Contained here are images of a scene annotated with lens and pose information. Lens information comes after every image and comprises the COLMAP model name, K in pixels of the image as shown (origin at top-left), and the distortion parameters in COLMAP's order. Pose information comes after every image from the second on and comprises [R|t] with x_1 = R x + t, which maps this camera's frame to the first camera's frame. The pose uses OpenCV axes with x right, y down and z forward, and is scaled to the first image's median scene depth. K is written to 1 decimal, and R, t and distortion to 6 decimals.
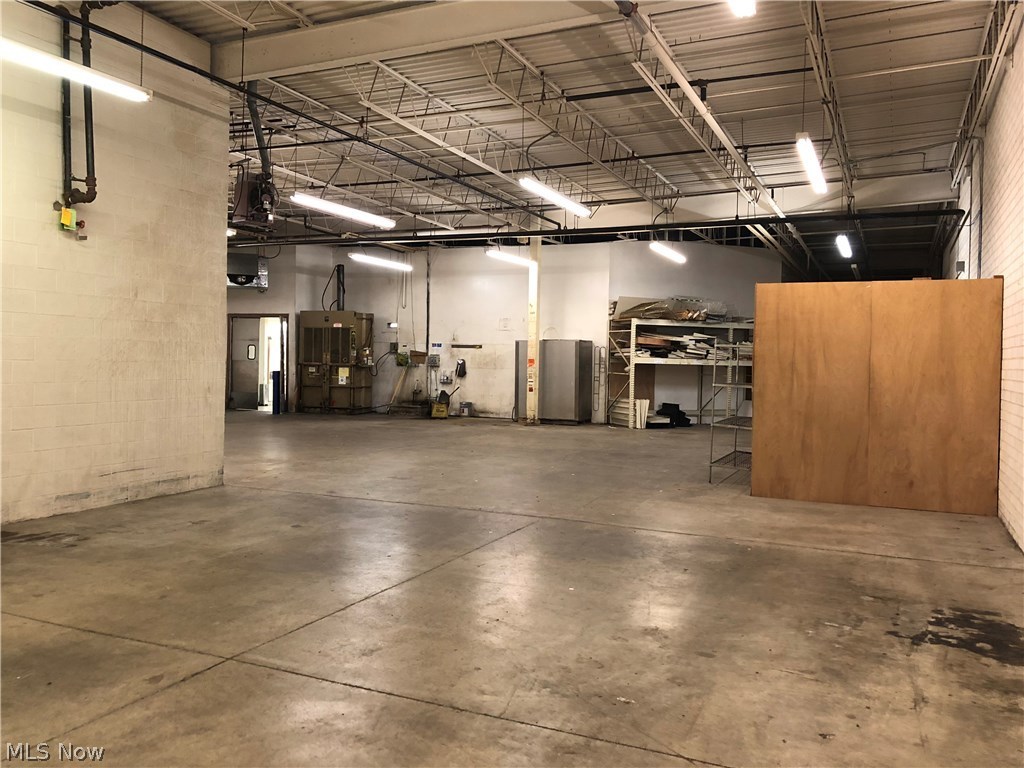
lens RADIAL K [[845.9, 0, 510.8], [0, 845.9, 382.2], [0, 0, 1]] dist [0.077883, 0.010181]
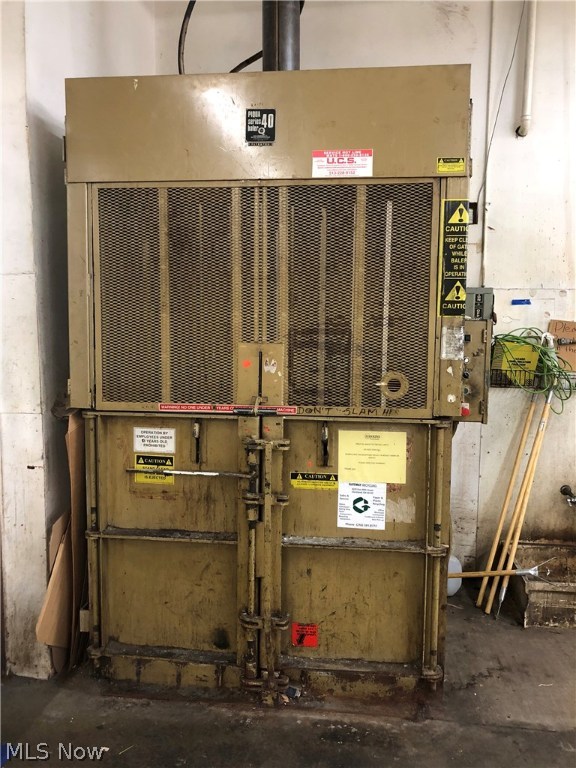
lens RADIAL K [[634.4, 0, 287.4], [0, 634.4, 385.3], [0, 0, 1]] dist [0.077883, 0.010181]
pose [[0.969764, -0.035311, 0.241475, -0.210117], [0.021651, 0.998024, 0.058987, -0.029349], [-0.243080, -0.051976, 0.968613, 0.764148]]
